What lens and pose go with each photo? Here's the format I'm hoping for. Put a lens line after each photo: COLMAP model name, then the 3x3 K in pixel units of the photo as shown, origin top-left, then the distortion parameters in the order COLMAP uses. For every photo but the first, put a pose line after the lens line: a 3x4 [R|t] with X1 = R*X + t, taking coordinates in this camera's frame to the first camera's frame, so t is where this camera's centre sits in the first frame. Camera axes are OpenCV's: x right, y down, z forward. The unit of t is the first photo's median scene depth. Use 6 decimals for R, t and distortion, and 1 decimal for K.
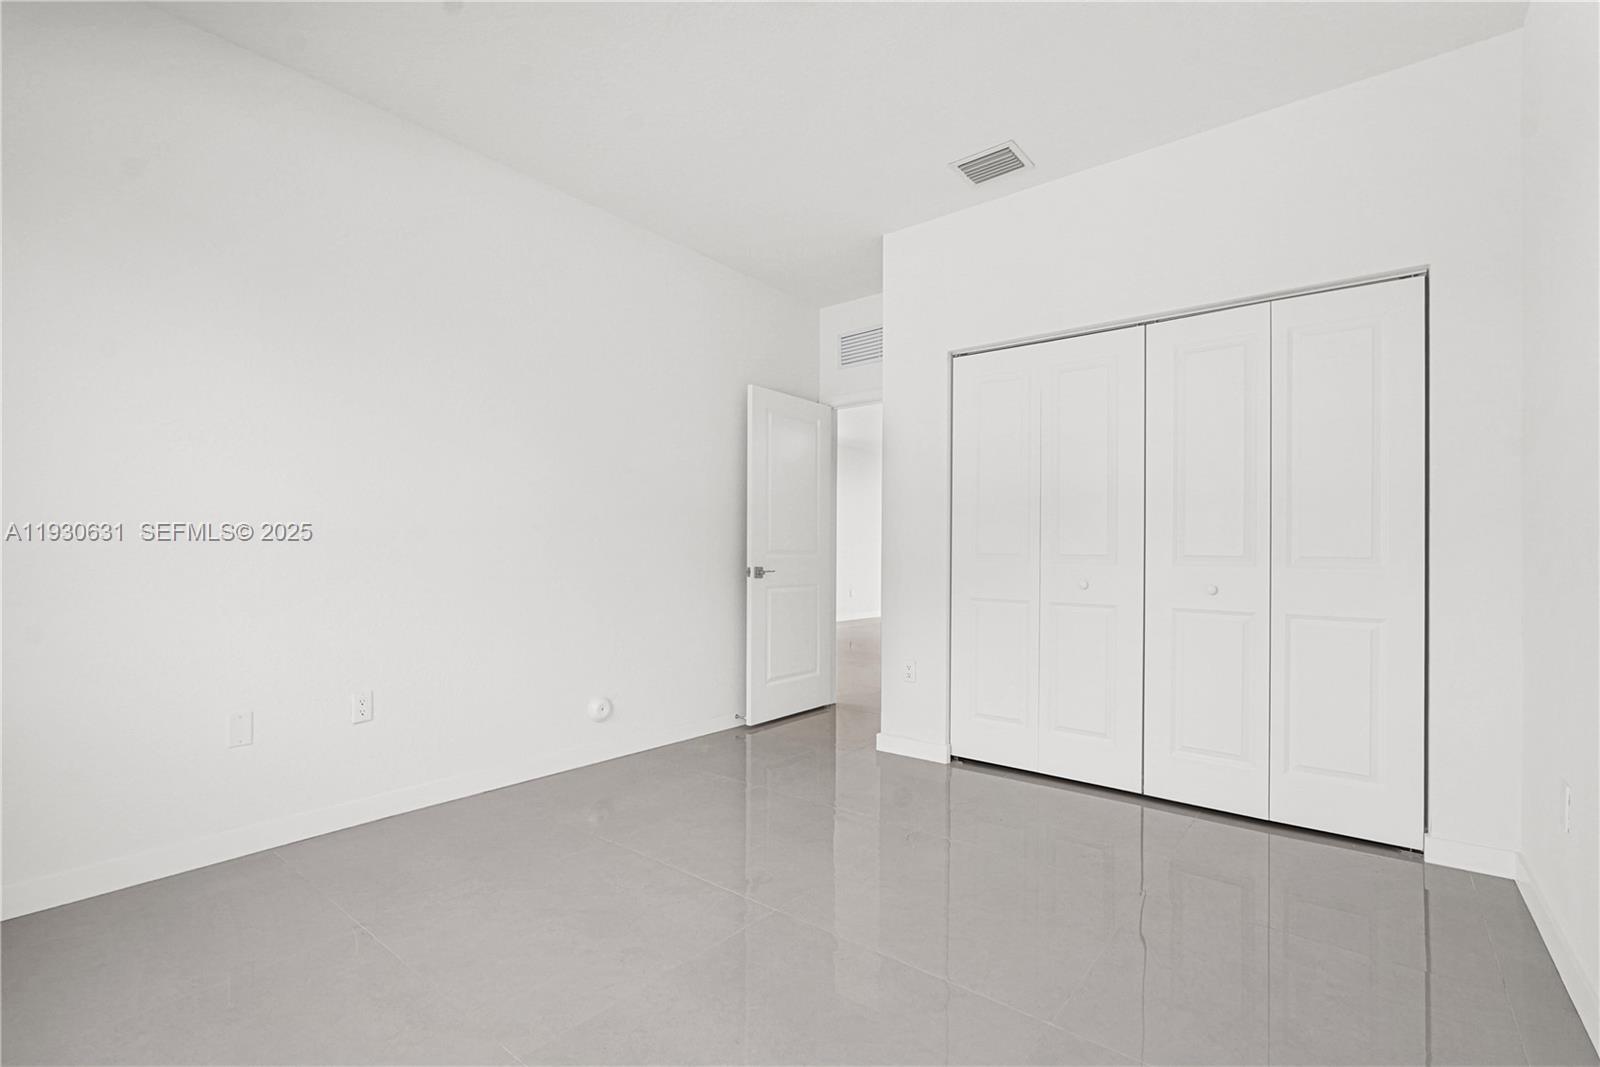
lens RADIAL K [[715.7, 0, 798.3], [0, 715.7, 534.9], [0, 0, 1]] dist [-0.017316, 0.008681]
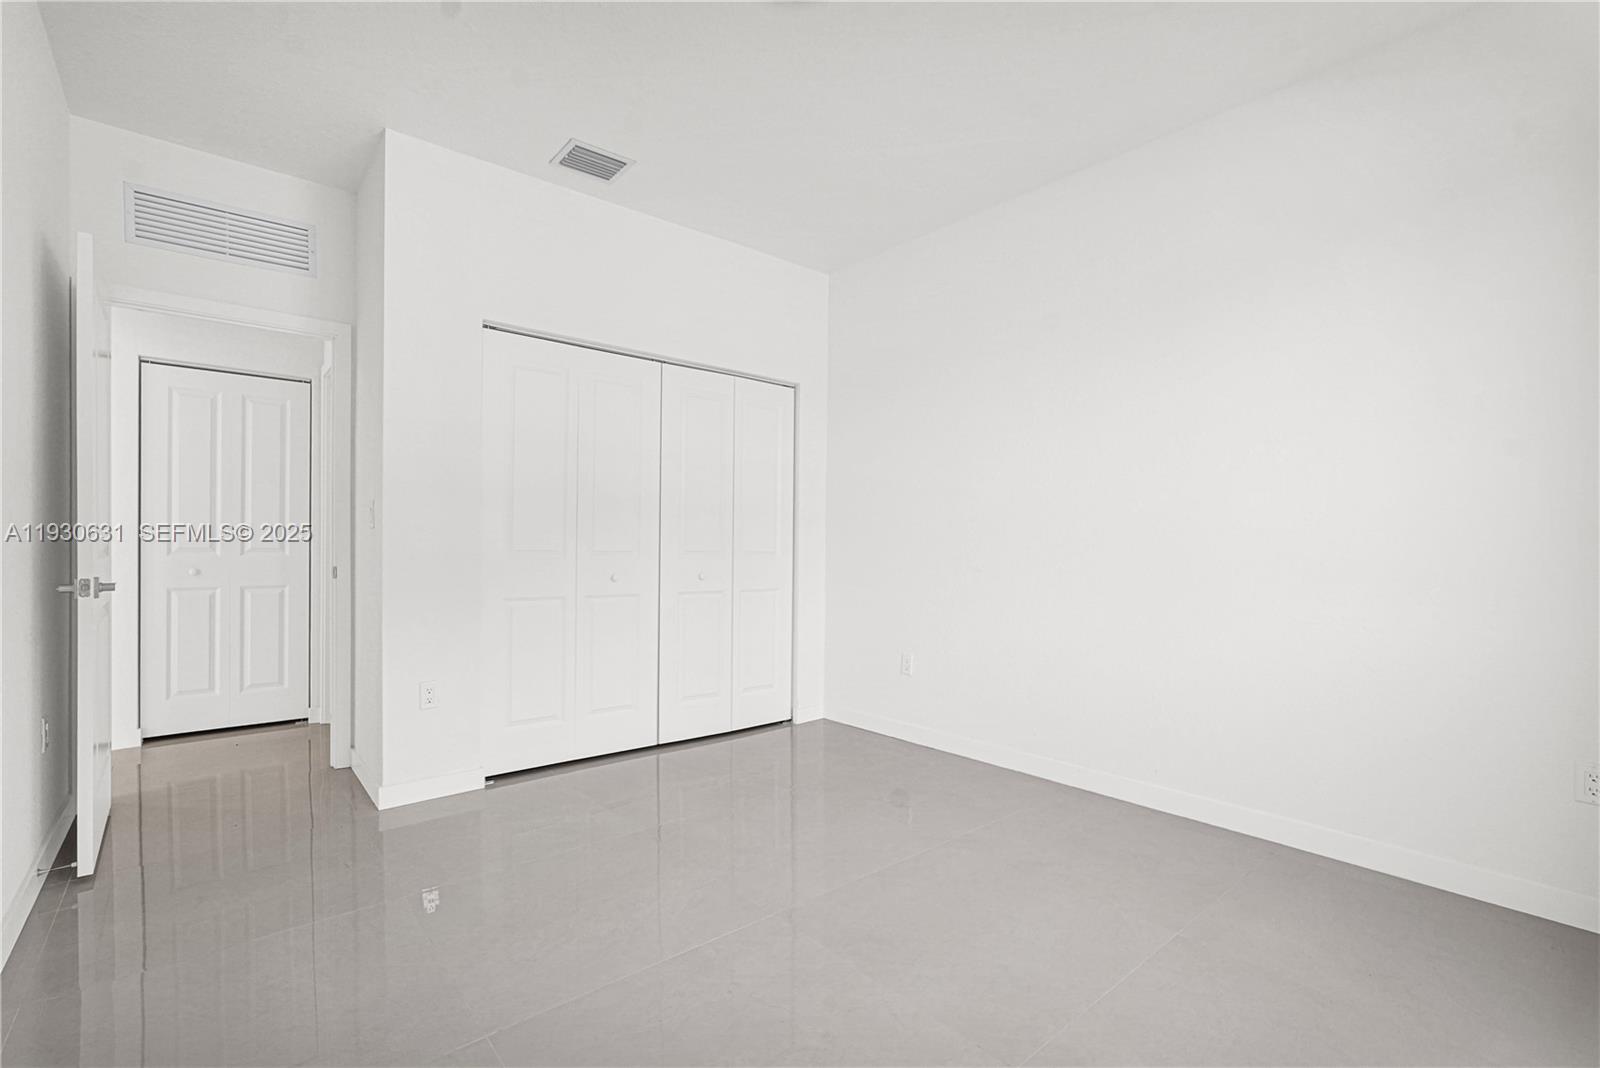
lens RADIAL K [[715.7, 0, 799.5], [0, 715.7, 543.2], [0, 0, 1]] dist [-0.017316, 0.008681]
pose [[0.182449, -0.000129, 0.983215, -0.582547], [-0.029092, 0.999561, 0.005529, 0.000974], [-0.982785, -0.029612, 0.182365, 0.457923]]
